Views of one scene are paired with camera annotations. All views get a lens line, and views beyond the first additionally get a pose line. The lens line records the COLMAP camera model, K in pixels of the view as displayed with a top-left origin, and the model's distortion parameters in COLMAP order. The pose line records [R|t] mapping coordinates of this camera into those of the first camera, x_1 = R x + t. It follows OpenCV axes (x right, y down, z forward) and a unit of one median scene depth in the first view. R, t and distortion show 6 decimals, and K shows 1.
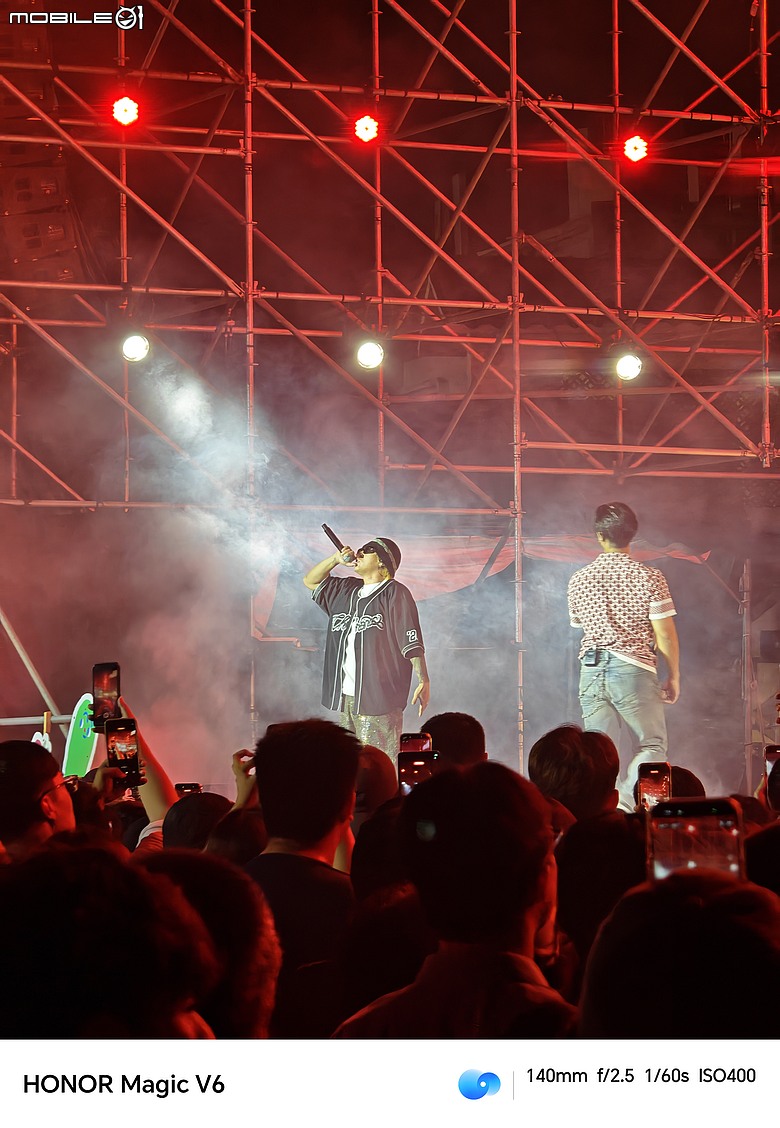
lens RADIAL K [[4786.2, 0, 391.0], [0, 4786.2, 564.5], [0, 0, 1]] dist [-1.907899, 0.000000]
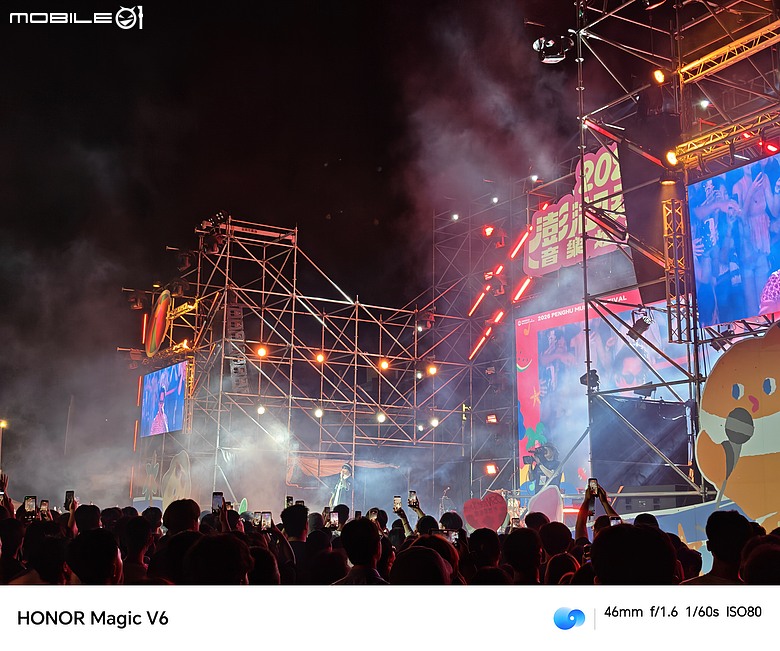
lens RADIAL K [[1104.6, 0, 389.4], [0, 1104.6, 319.8], [0, 0, 1]] dist [0.573178, 0.000000]
pose [[0.997527, 0.042538, 0.055945, -0.011290], [-0.034922, 0.990807, -0.130696, -0.020865], [-0.060990, 0.128419, 0.989843, 0.740601]]
